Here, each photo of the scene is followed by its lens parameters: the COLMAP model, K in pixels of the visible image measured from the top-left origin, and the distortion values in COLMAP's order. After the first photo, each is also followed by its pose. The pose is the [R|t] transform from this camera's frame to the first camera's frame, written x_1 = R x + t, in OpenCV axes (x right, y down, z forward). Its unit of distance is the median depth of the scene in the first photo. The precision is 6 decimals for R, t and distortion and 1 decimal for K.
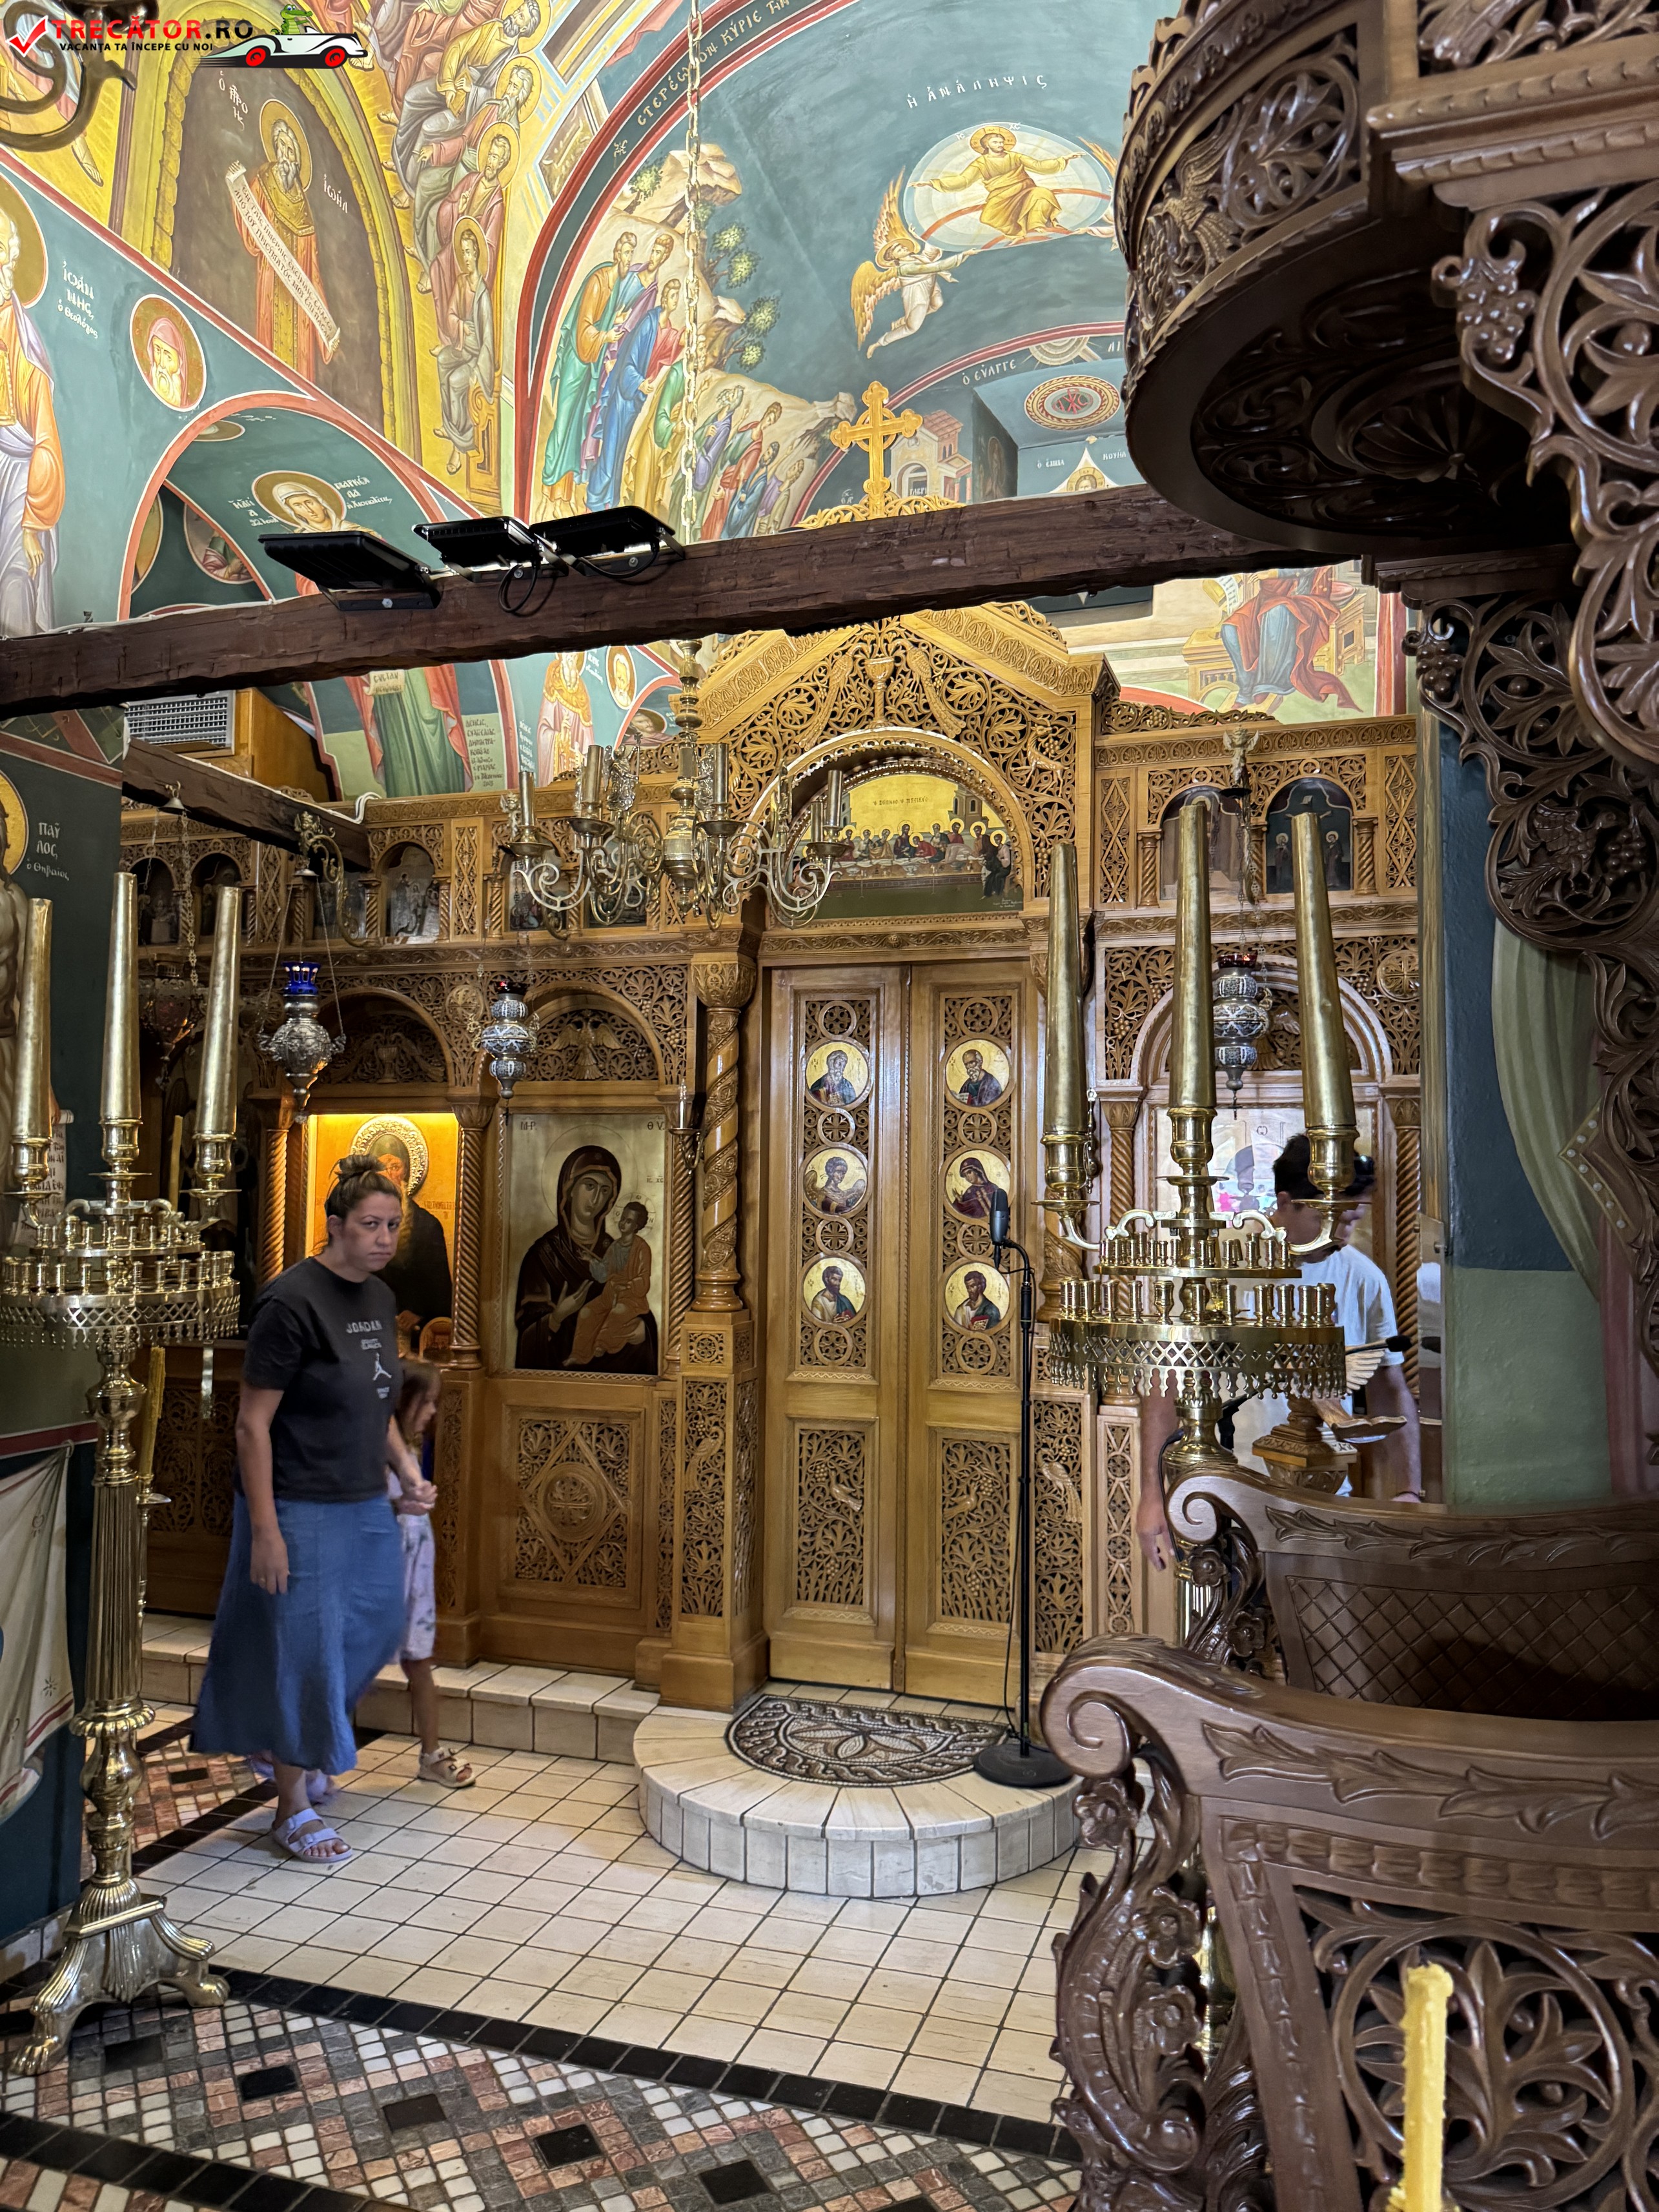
lens RADIAL K [[1591.2, 0, 832.9], [0, 1591.2, 1101.3], [0, 0, 1]] dist [0.006776, -0.006753]
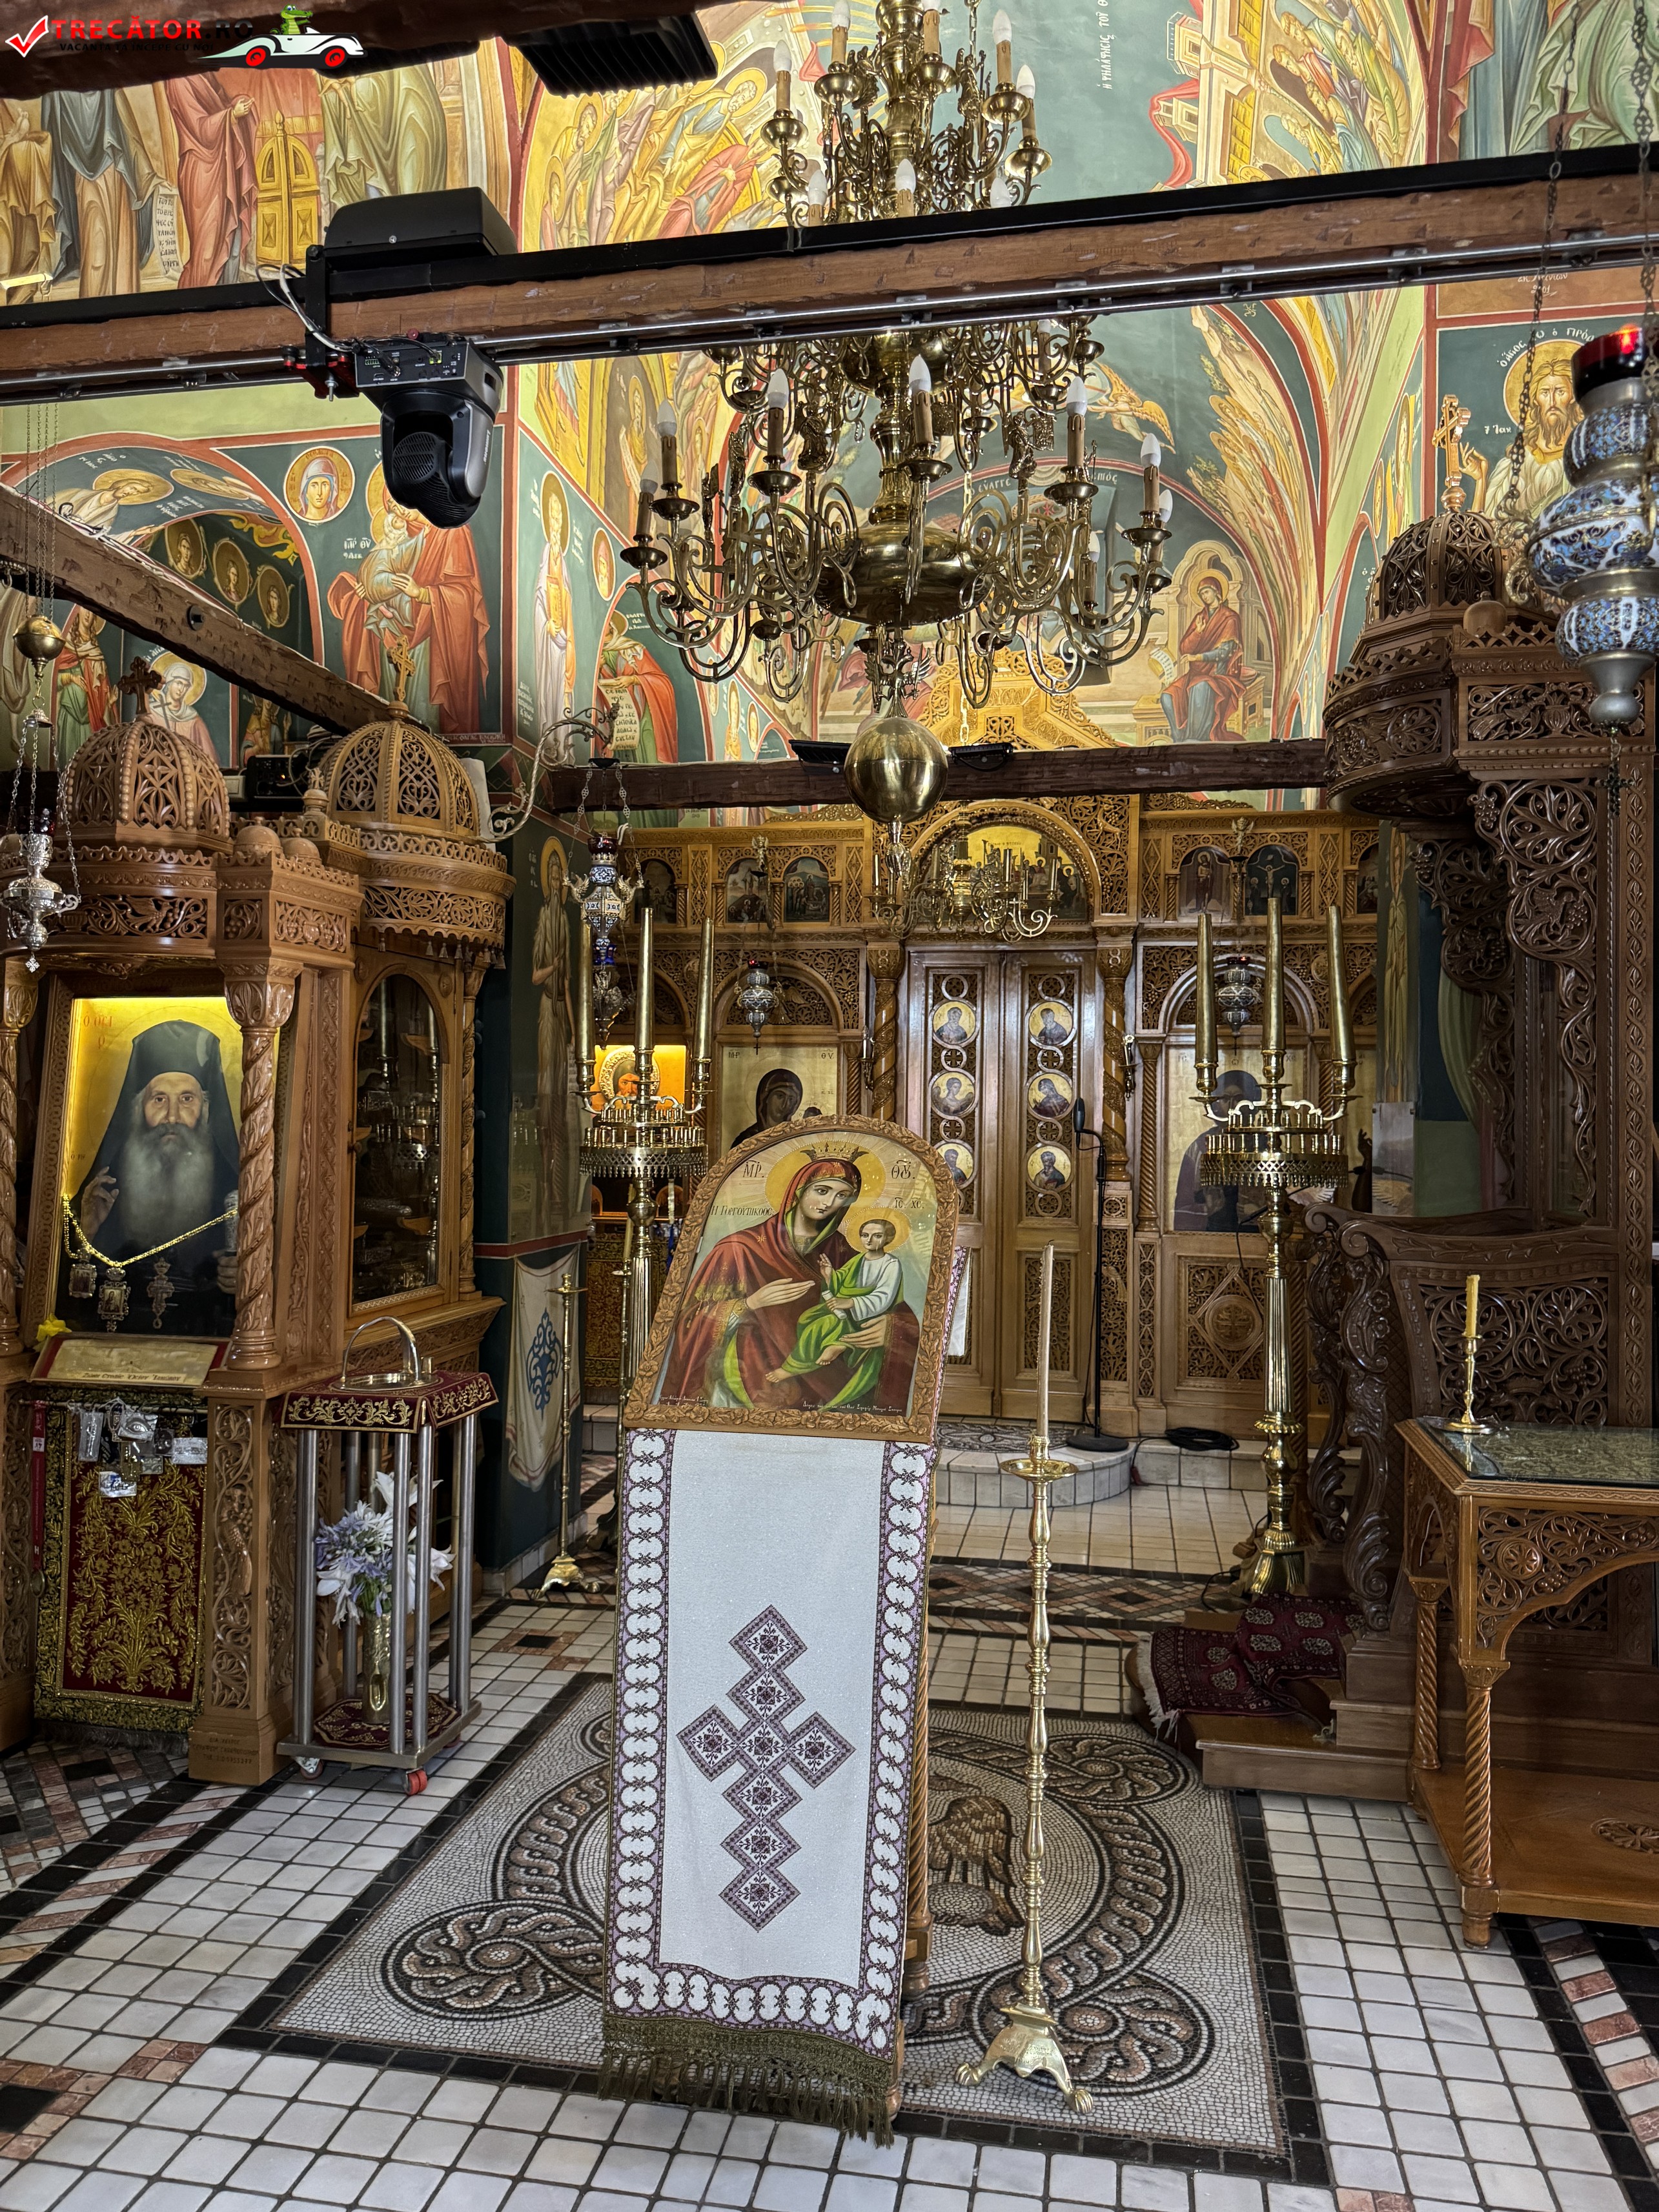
lens RADIAL K [[1558.1, 0, 824.7], [0, 1558.1, 1102.6], [0, 0, 1]] dist [0.000144, -0.000190]
pose [[0.992968, 0.004566, 0.118297, -0.302201], [-0.009931, 0.998946, 0.044808, -0.006513], [-0.117967, -0.045667, 0.991967, -0.470613]]
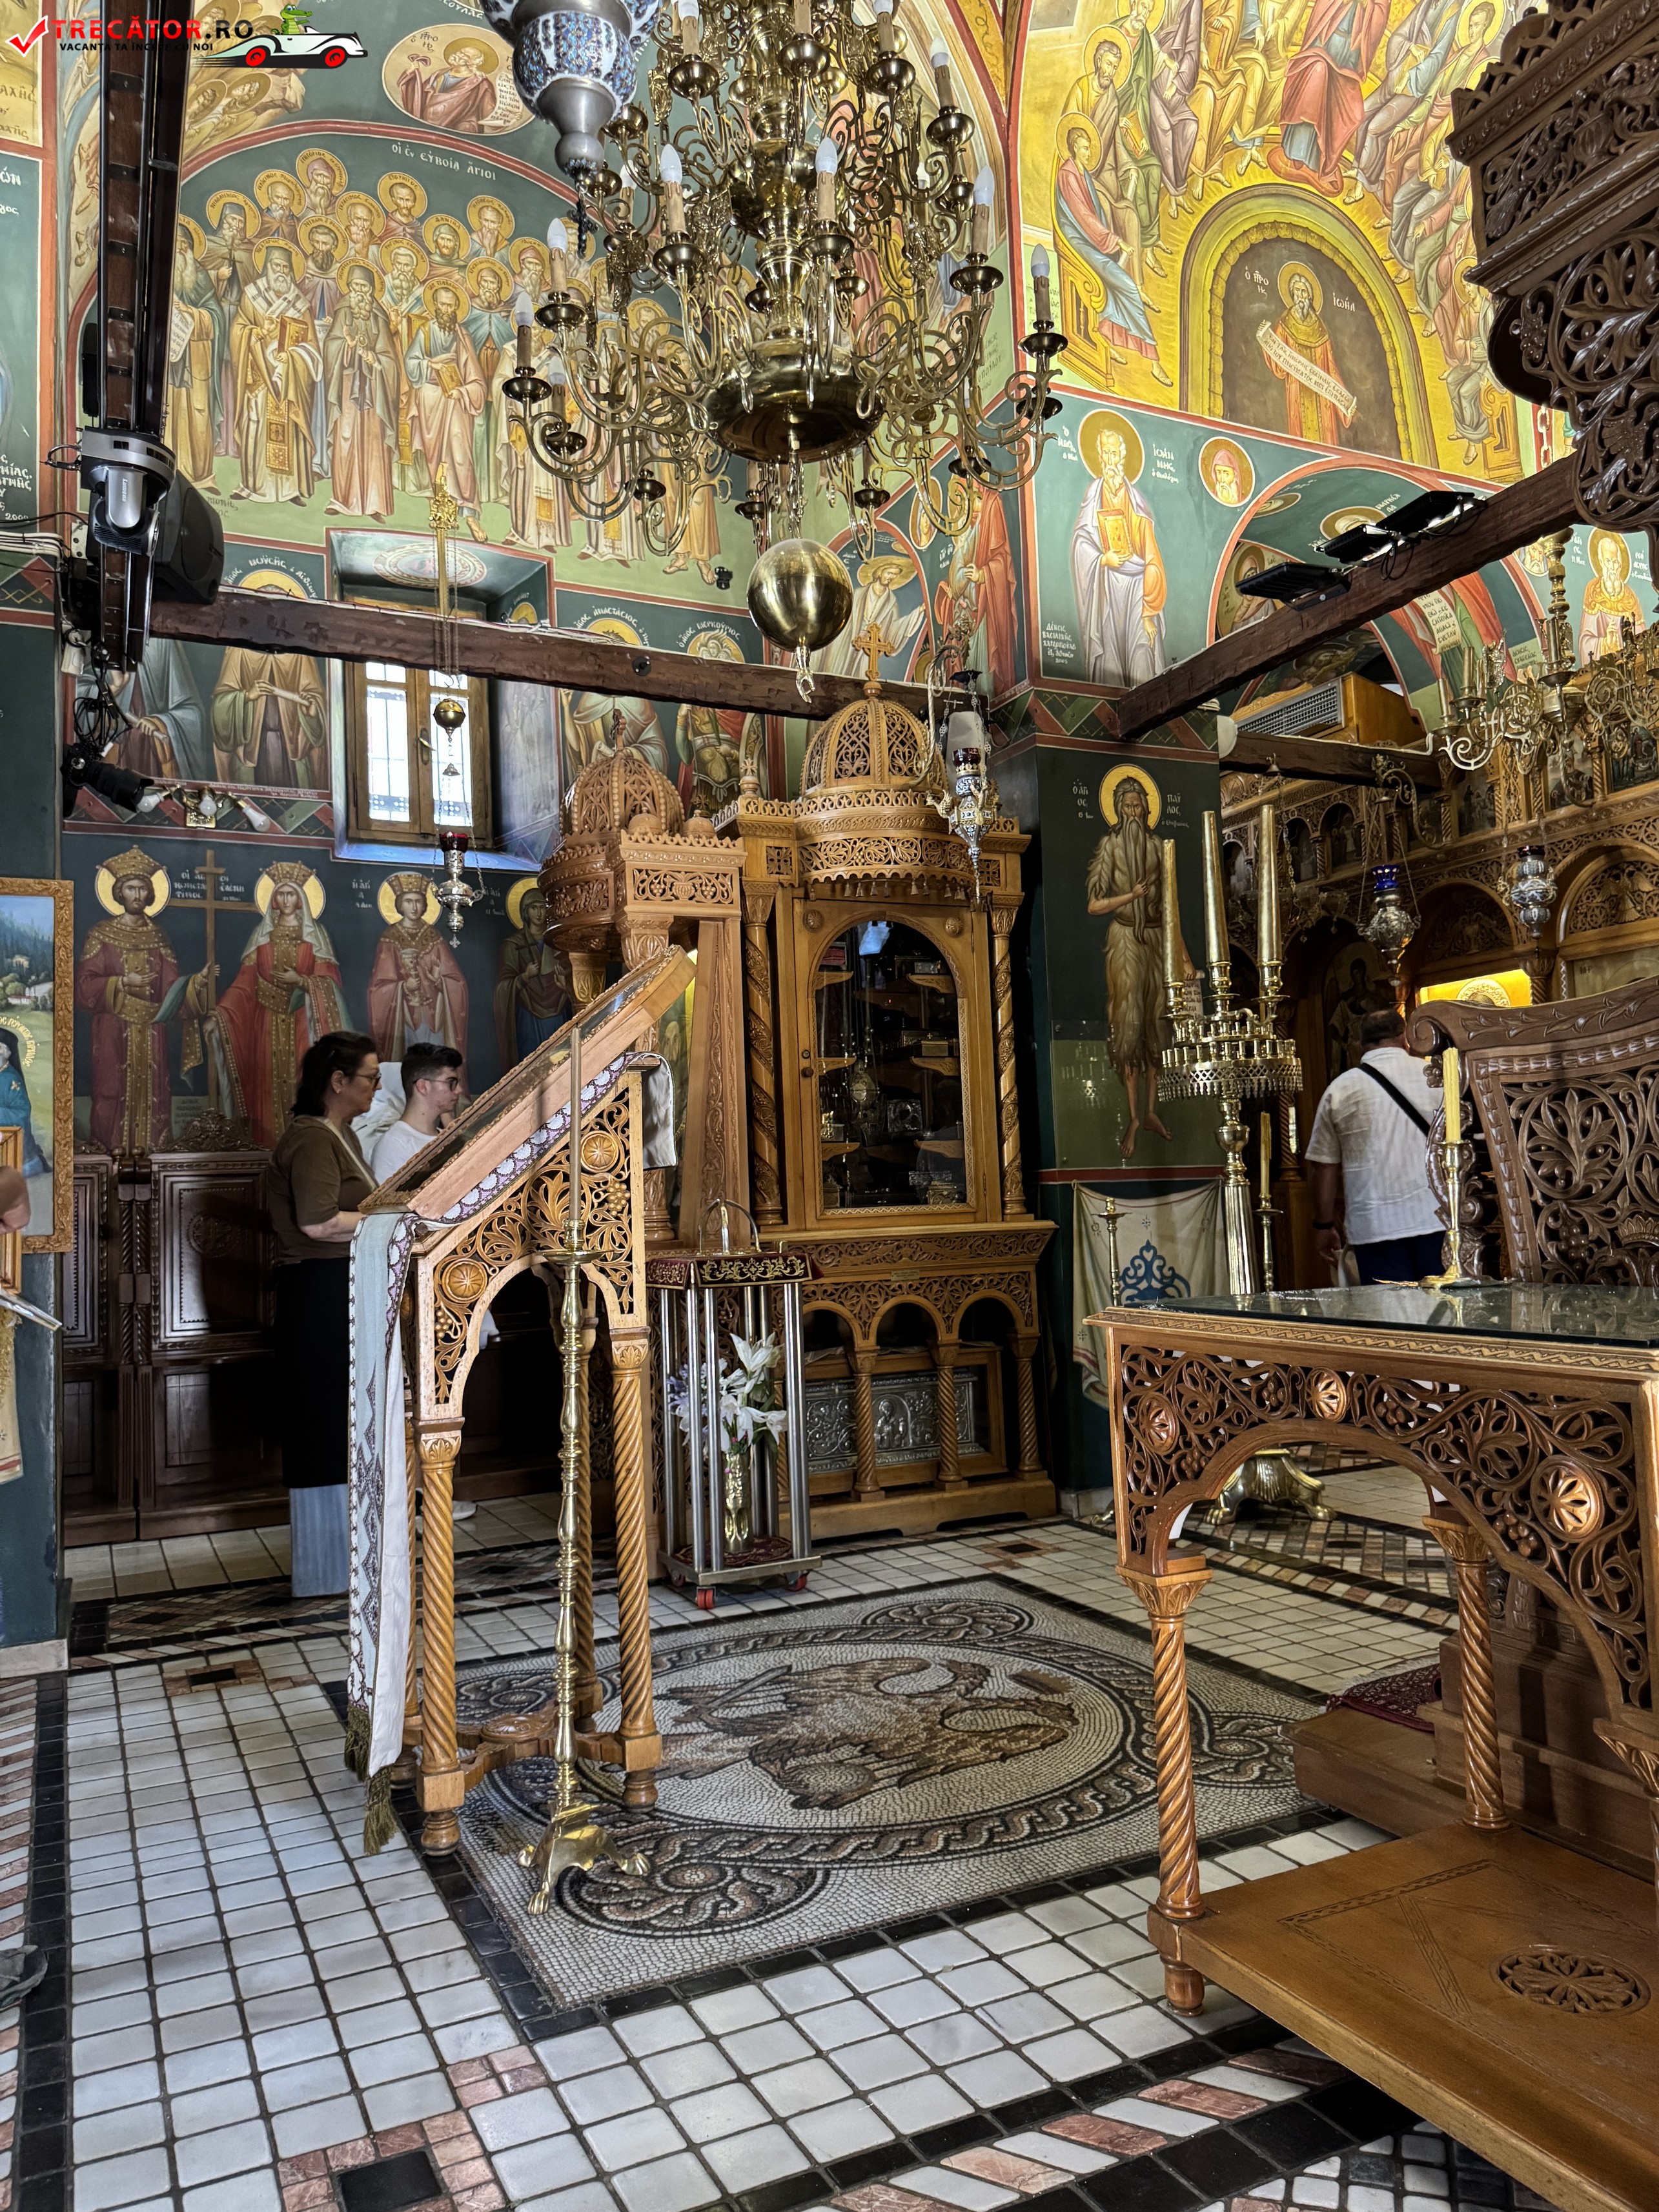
lens RADIAL K [[1548.5, 0, 823.5], [0, 1548.5, 1088.0], [0, 0, 1]] dist [0.001172, -0.000450]
pose [[0.693528, -0.085407, -0.715349, 0.260863], [0.082929, 0.995812, -0.038493, 0.112135], [0.715641, -0.032628, 0.697706, -0.258896]]
